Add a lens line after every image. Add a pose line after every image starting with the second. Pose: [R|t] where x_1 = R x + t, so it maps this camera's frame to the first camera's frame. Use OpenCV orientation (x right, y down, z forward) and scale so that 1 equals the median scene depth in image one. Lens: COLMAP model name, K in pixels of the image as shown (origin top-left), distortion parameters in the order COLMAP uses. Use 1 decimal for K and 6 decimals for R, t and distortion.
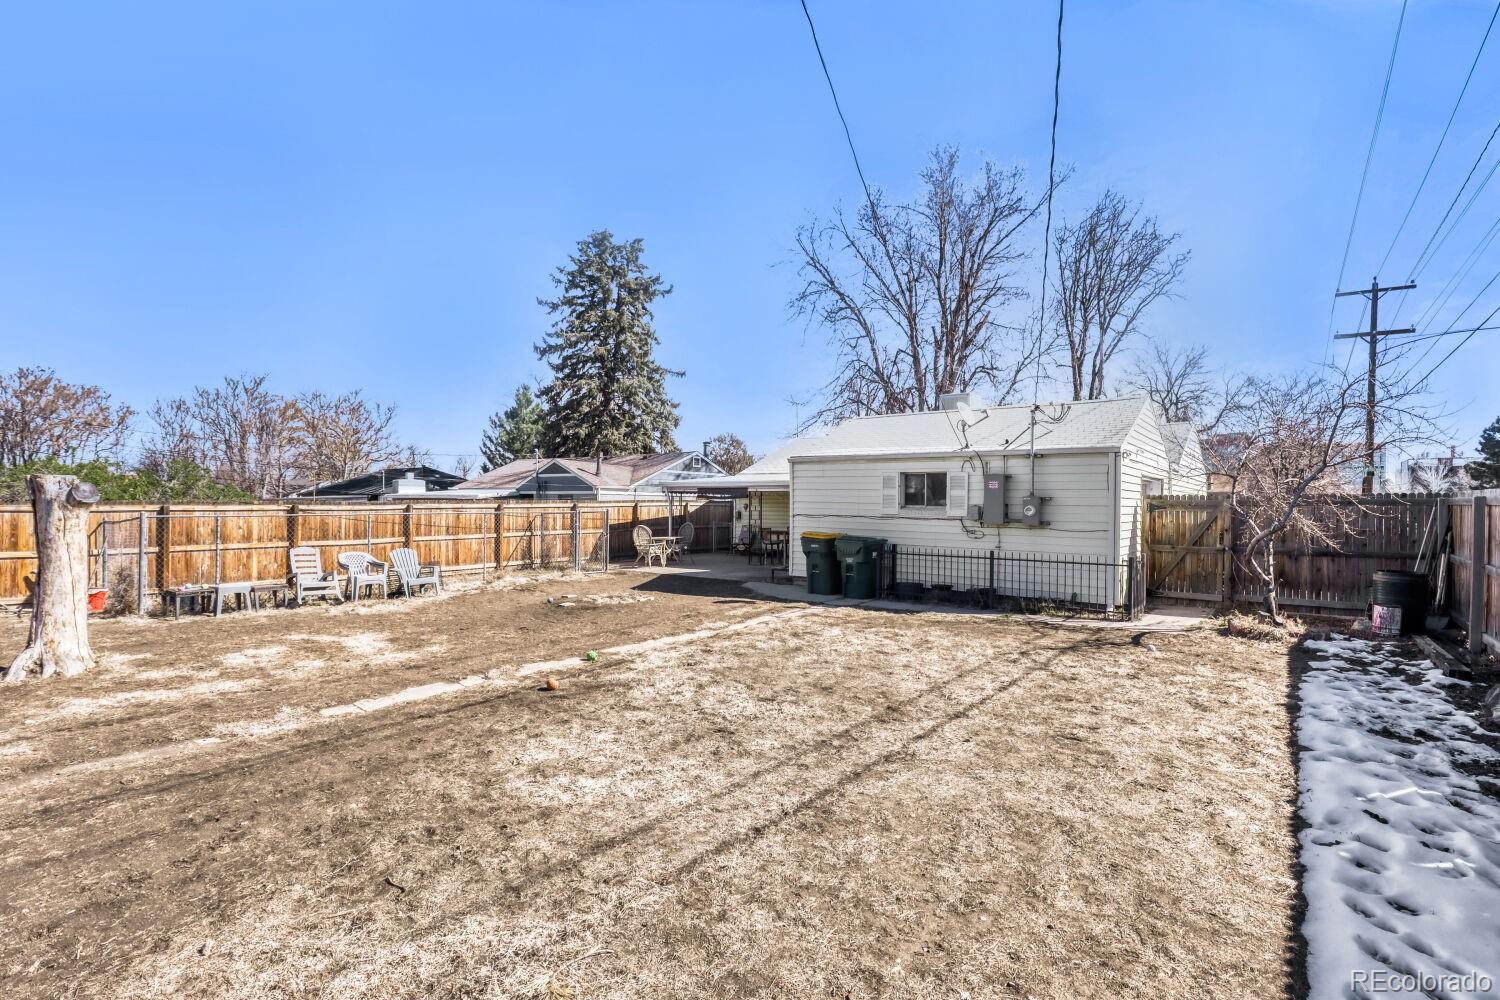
lens RADIAL K [[699.6, 0, 753.5], [0, 699.6, 504.2], [0, 0, 1]] dist [-0.019968, 0.000974]
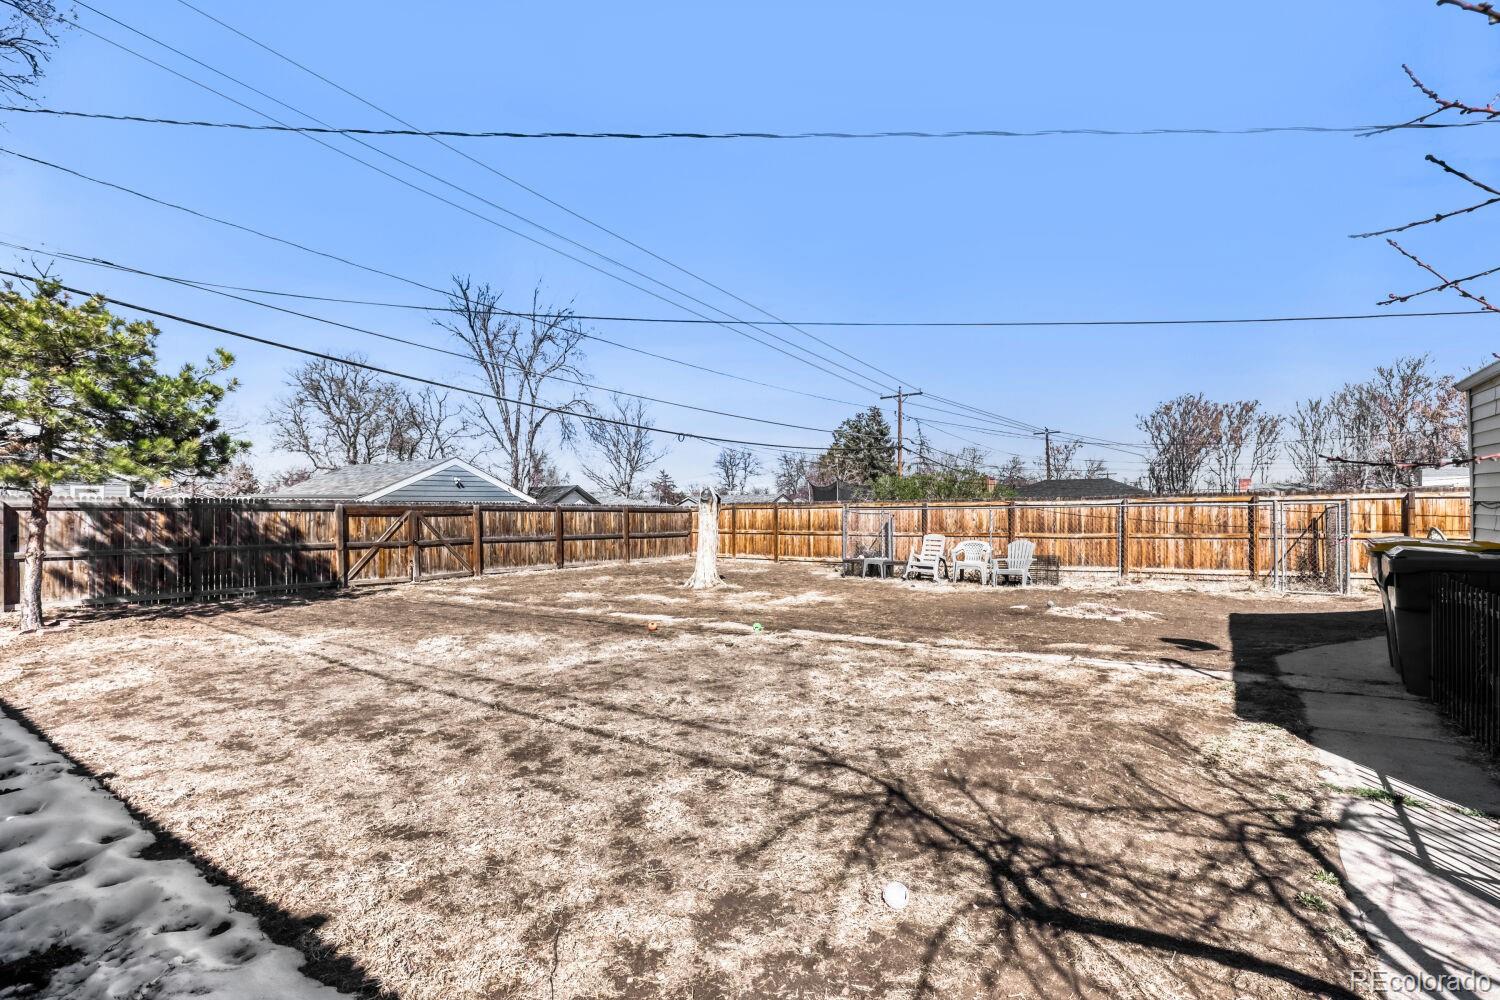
lens RADIAL K [[699.6, 0, 753.5], [0, 699.6, 504.2], [0, 0, 1]] dist [-0.019968, 0.000974]
pose [[0.055831, -0.016718, -0.998300, 0.415862], [0.008729, 0.999830, -0.016256, 0.018482], [0.998402, -0.007806, 0.055967, 0.434790]]
